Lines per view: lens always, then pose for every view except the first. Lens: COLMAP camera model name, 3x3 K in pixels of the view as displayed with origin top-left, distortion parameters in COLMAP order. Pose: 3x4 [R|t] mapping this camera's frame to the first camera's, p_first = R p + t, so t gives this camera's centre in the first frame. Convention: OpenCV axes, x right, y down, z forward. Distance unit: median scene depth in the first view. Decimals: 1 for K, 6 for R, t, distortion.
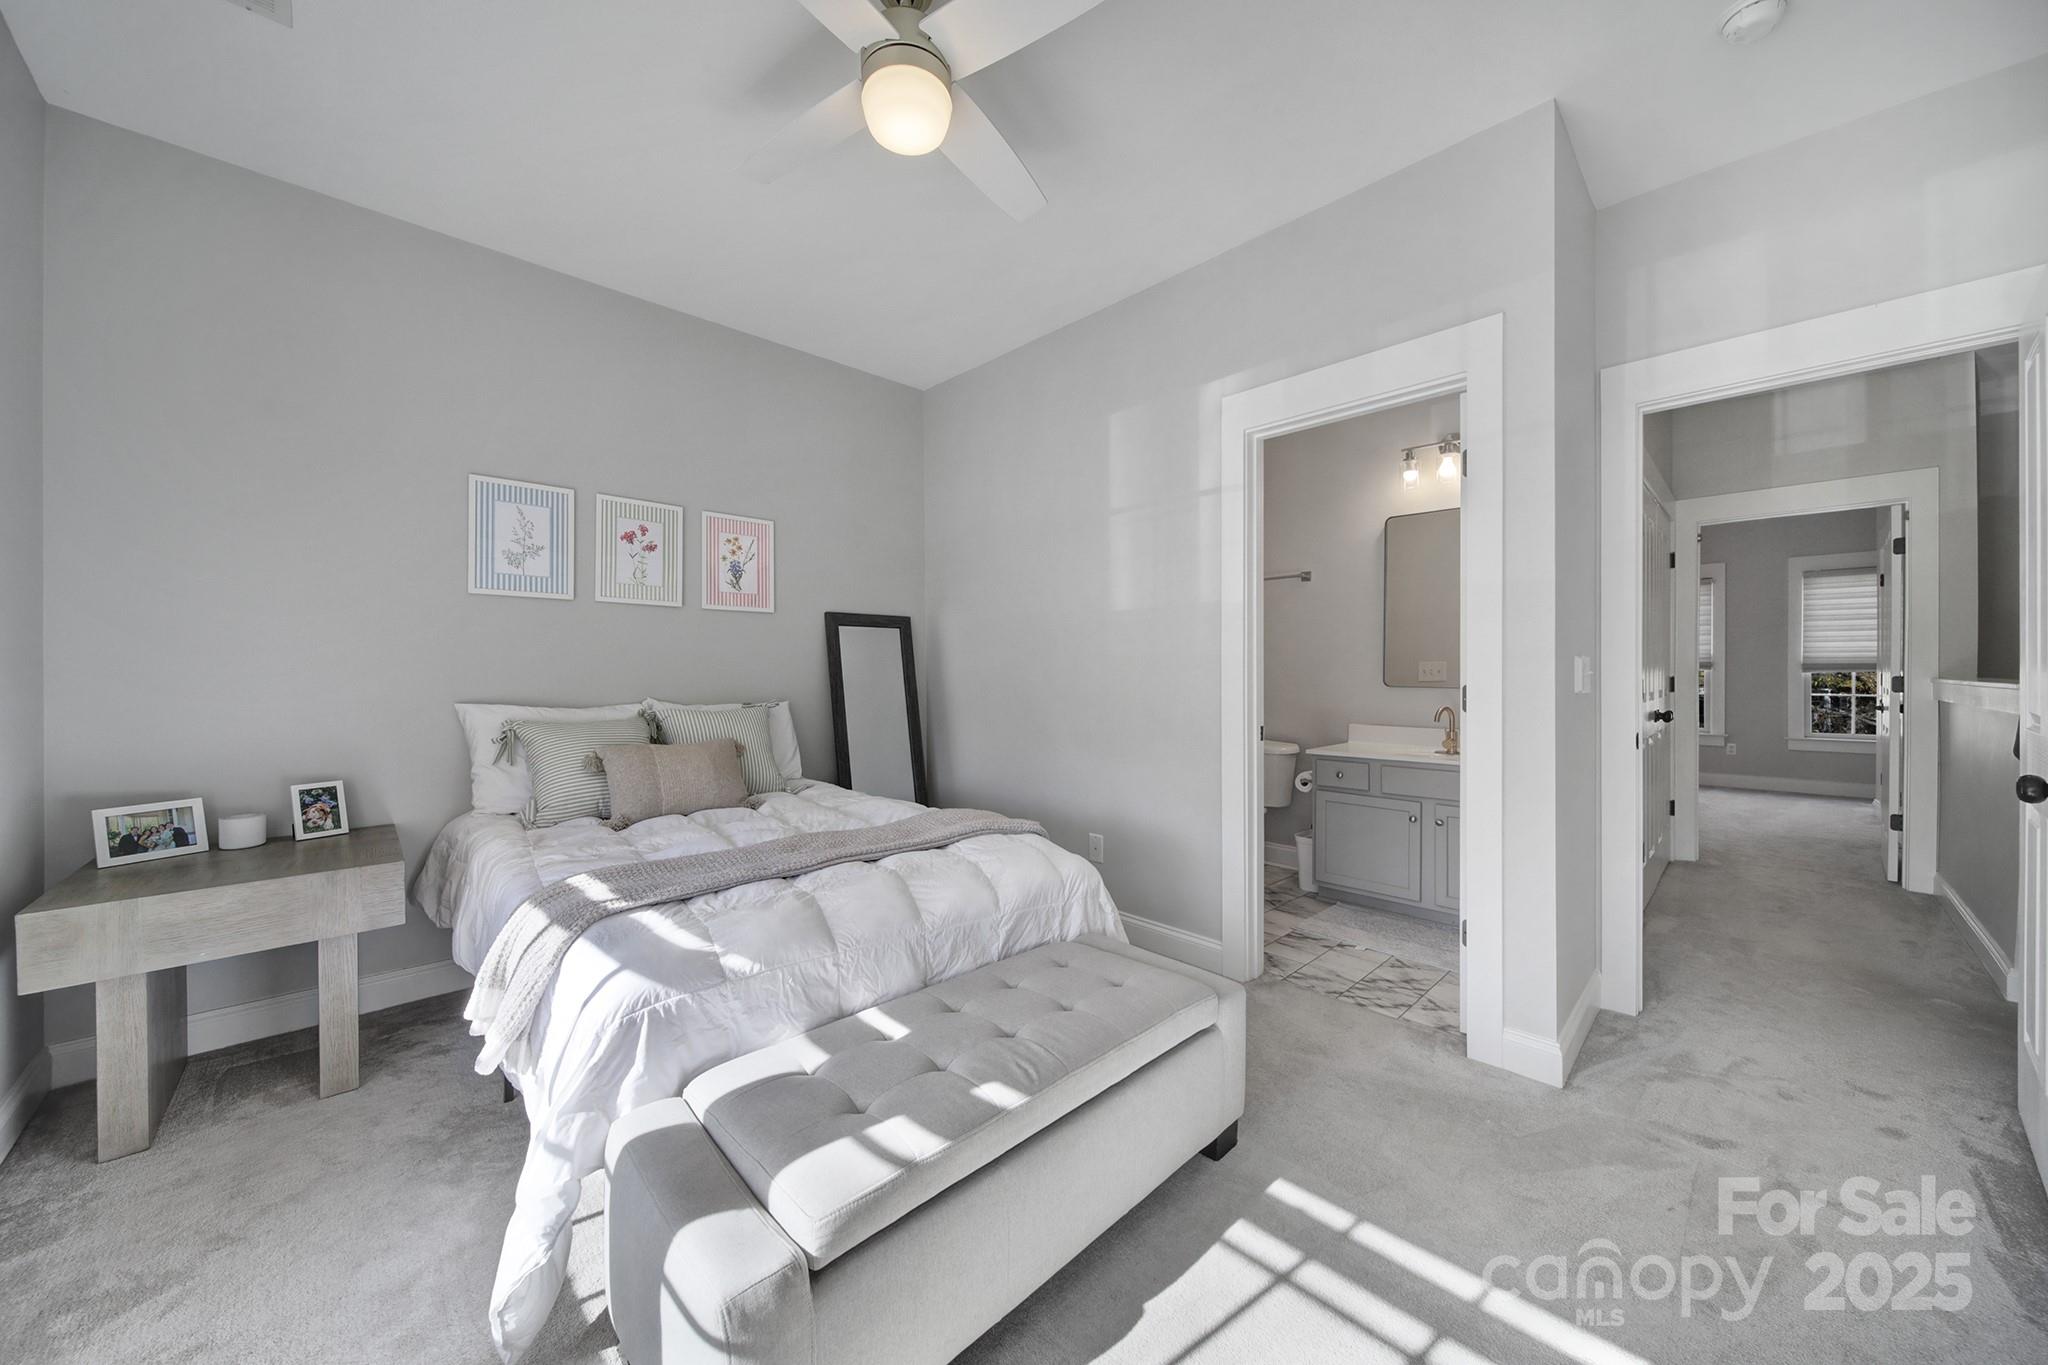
lens RADIAL K [[718.4, 0, 1023.1], [0, 718.4, 673.5], [0, 0, 1]] dist [-0.002299, -0.000182]
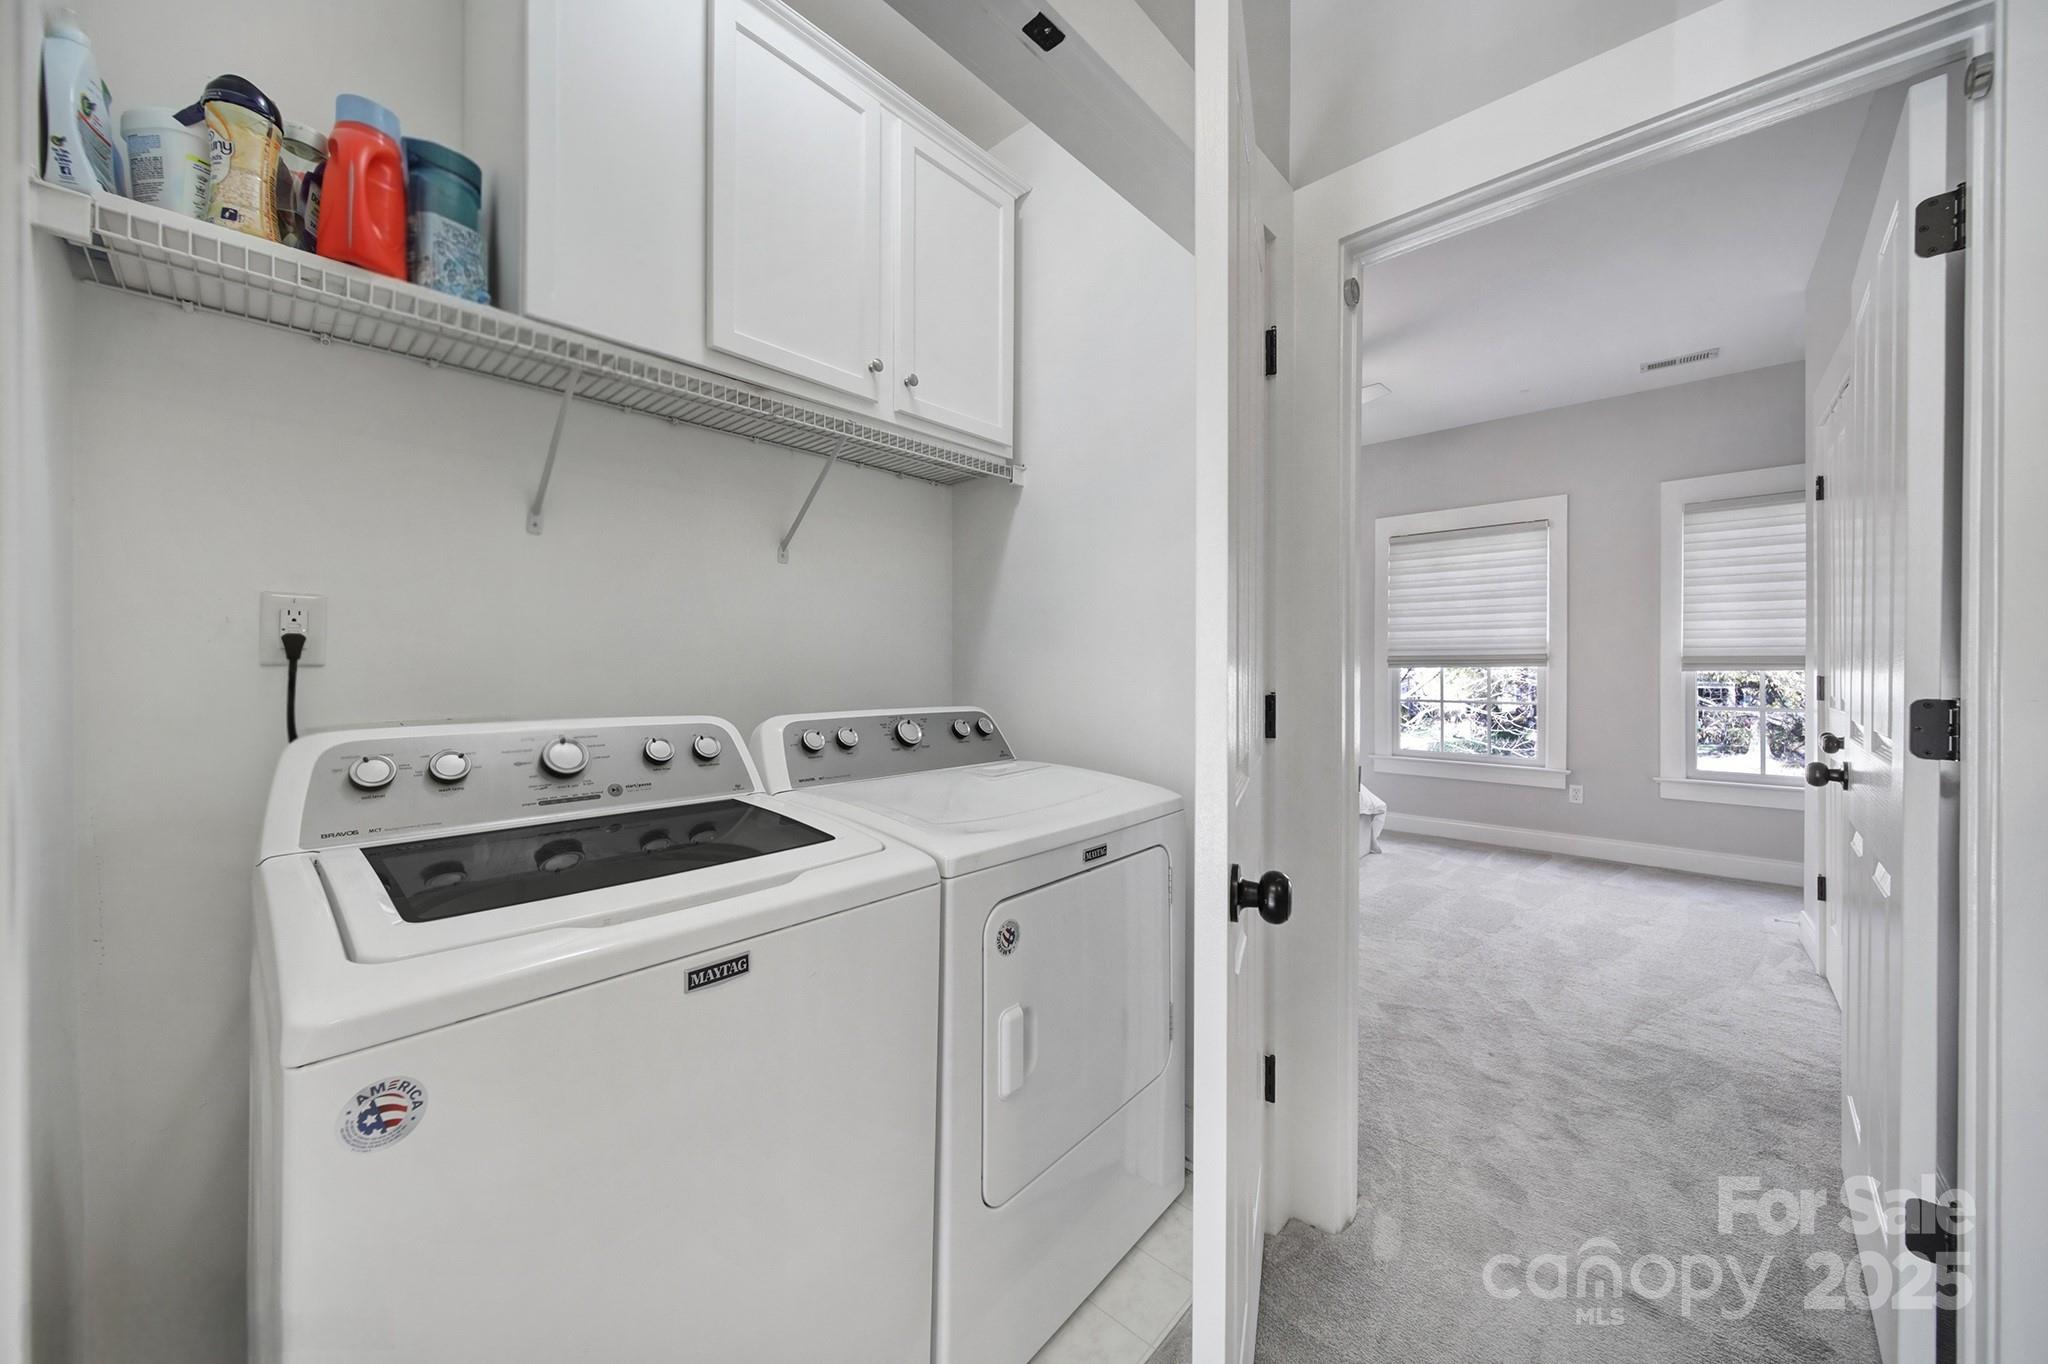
lens RADIAL K [[675.8, 0, 1022.5], [0, 675.8, 673.3], [0, 0, 1]] dist [0.001150, 0.000086]
pose [[0.999545, -0.005634, 0.029635, 0.521308], [0.005550, 0.999980, 0.002922, -0.004962], [-0.029651, -0.002757, 0.999557, 0.452286]]
